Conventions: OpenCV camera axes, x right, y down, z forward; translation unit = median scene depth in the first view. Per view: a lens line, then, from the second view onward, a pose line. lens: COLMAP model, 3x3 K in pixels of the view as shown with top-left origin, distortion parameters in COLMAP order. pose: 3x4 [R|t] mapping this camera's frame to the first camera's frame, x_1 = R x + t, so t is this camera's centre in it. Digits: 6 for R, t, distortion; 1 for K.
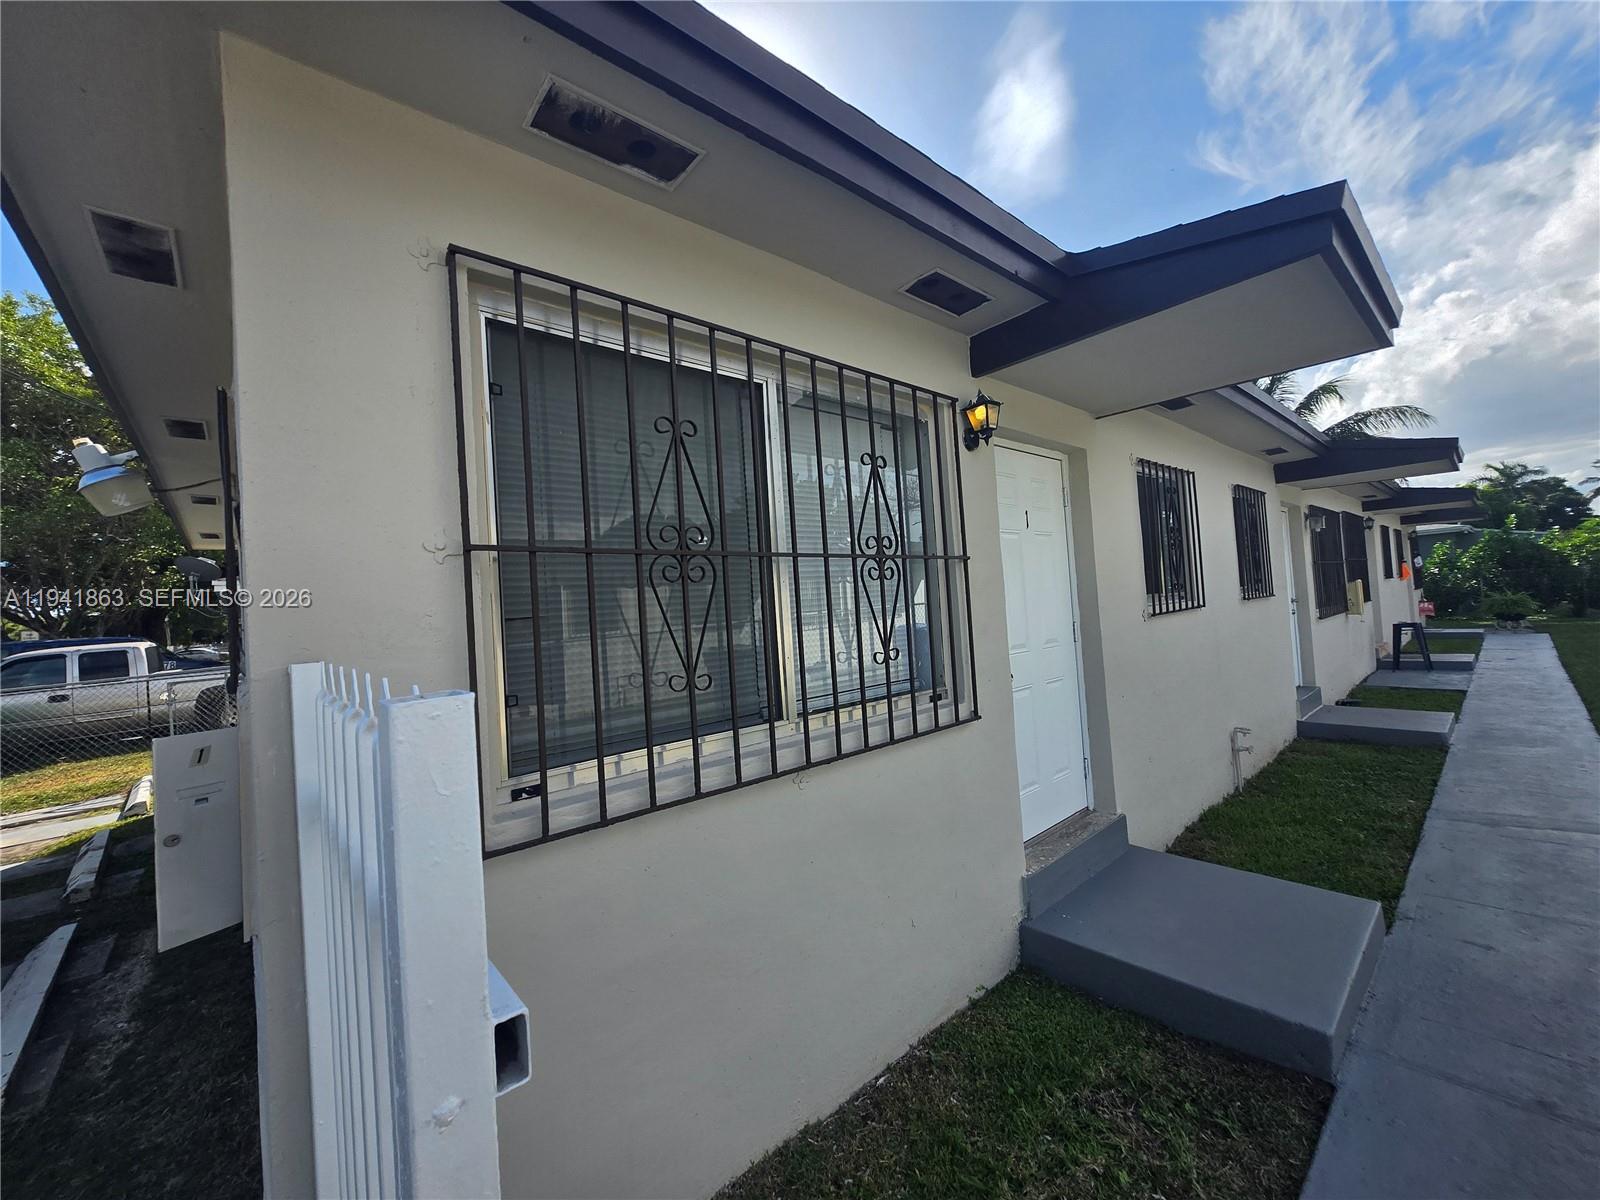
lens RADIAL K [[603.8, 0, 800.0], [0, 603.8, 600.0], [0, 0, 1]] dist [0.015527, -0.005437]
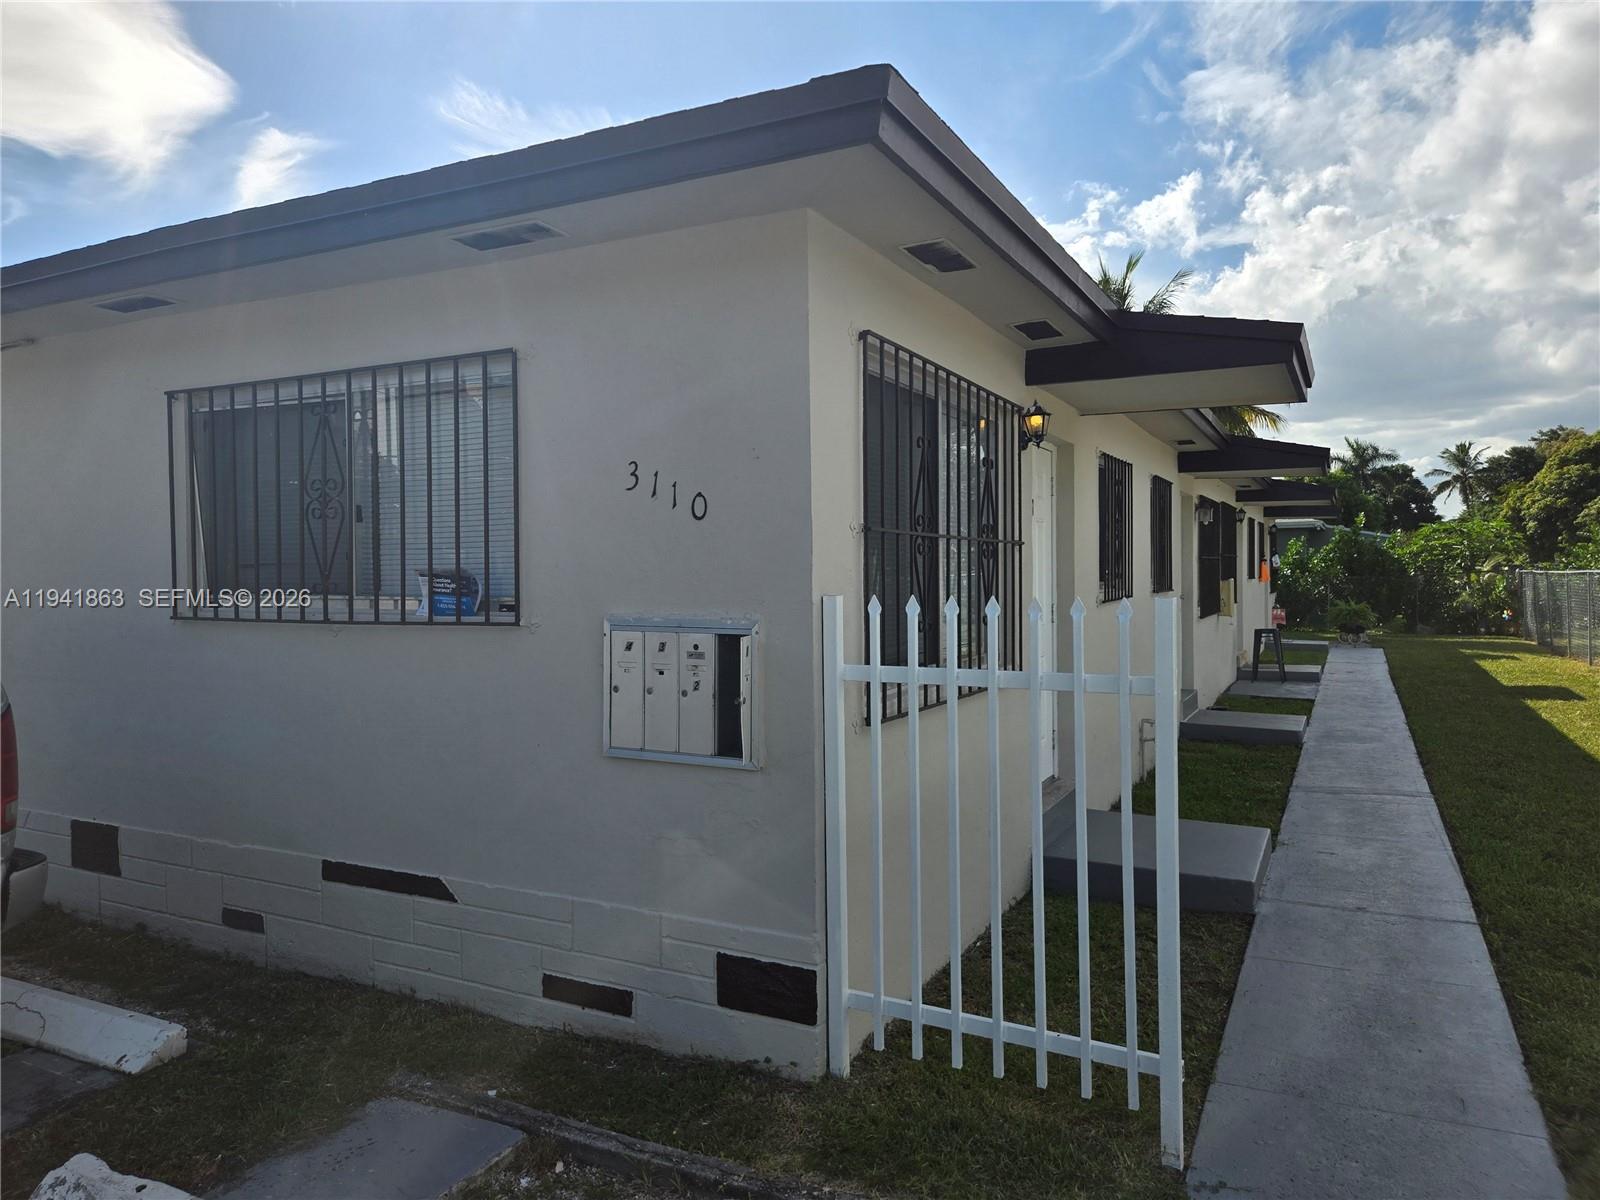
lens RADIAL K [[1060.6, 0, 800.0], [0, 1060.6, 600.0], [0, 0, 1]] dist [0.140643, -0.097361]
pose [[0.922114, 0.048098, 0.383917, -0.199439], [-0.058963, 0.998123, 0.016576, 0.006755], [-0.382398, -0.037922, 0.923219, -0.166841]]
